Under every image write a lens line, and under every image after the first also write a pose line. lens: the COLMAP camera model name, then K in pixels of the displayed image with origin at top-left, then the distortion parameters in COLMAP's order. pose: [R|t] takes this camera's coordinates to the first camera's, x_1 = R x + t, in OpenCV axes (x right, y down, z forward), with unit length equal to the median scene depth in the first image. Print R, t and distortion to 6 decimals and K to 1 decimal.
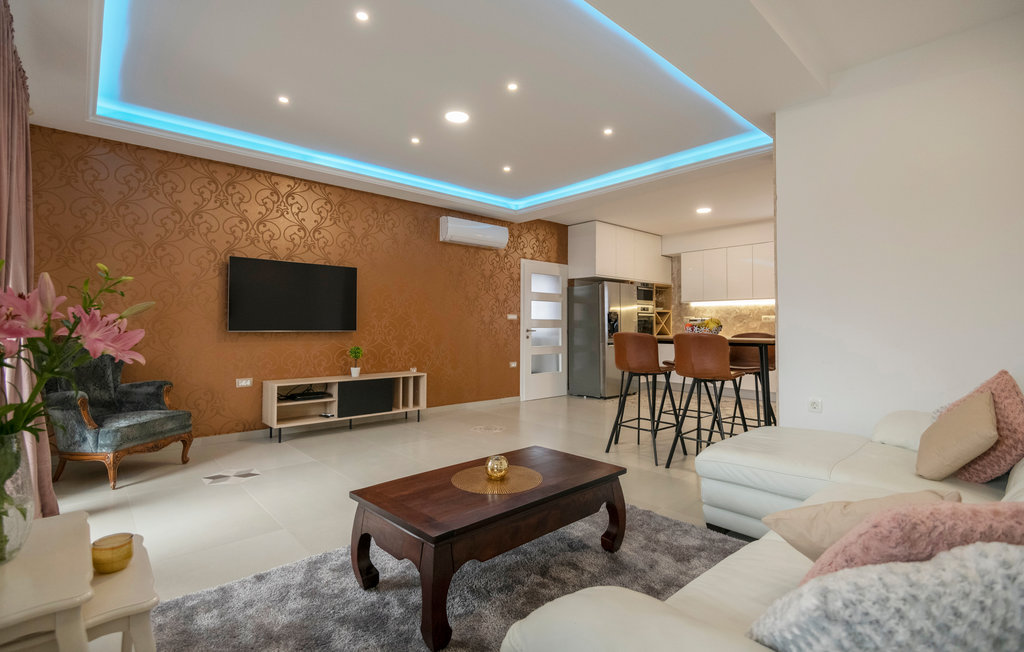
lens RADIAL K [[477.5, 0, 511.5], [0, 477.5, 322.8], [0, 0, 1]] dist [-0.000313, -0.000006]
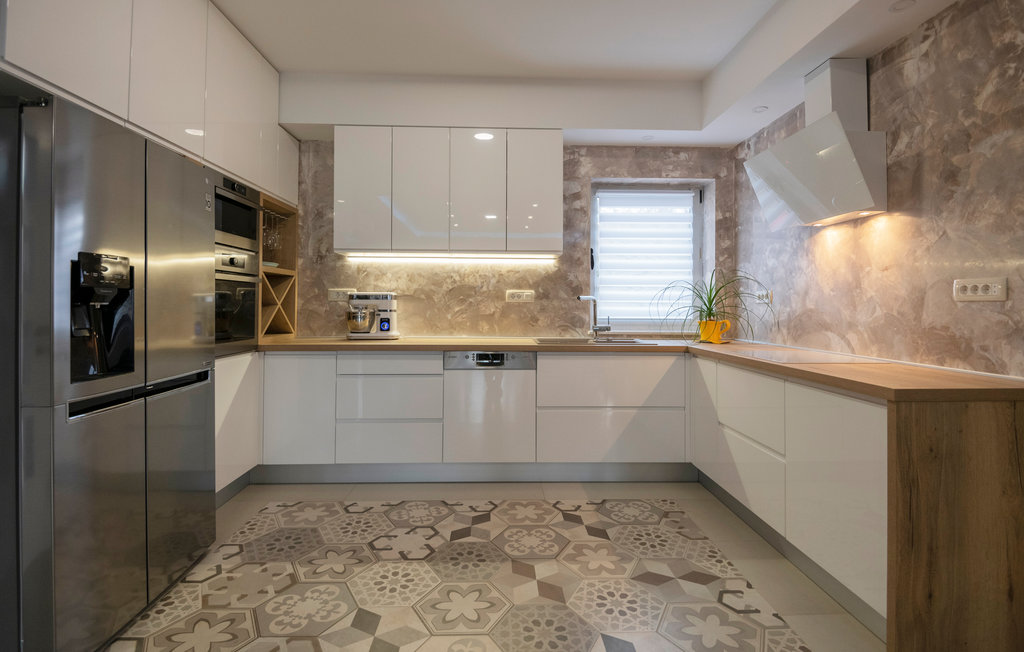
lens RADIAL K [[497.3, 0, 505.7], [0, 497.3, 296.4], [0, 0, 1]] dist [-0.000641, 0.000105]
pose [[0.657254, 0.011648, 0.753579, 0.138627], [-0.010869, 0.999923, -0.005976, -0.004420], [-0.753591, -0.004263, 0.657330, 0.612276]]
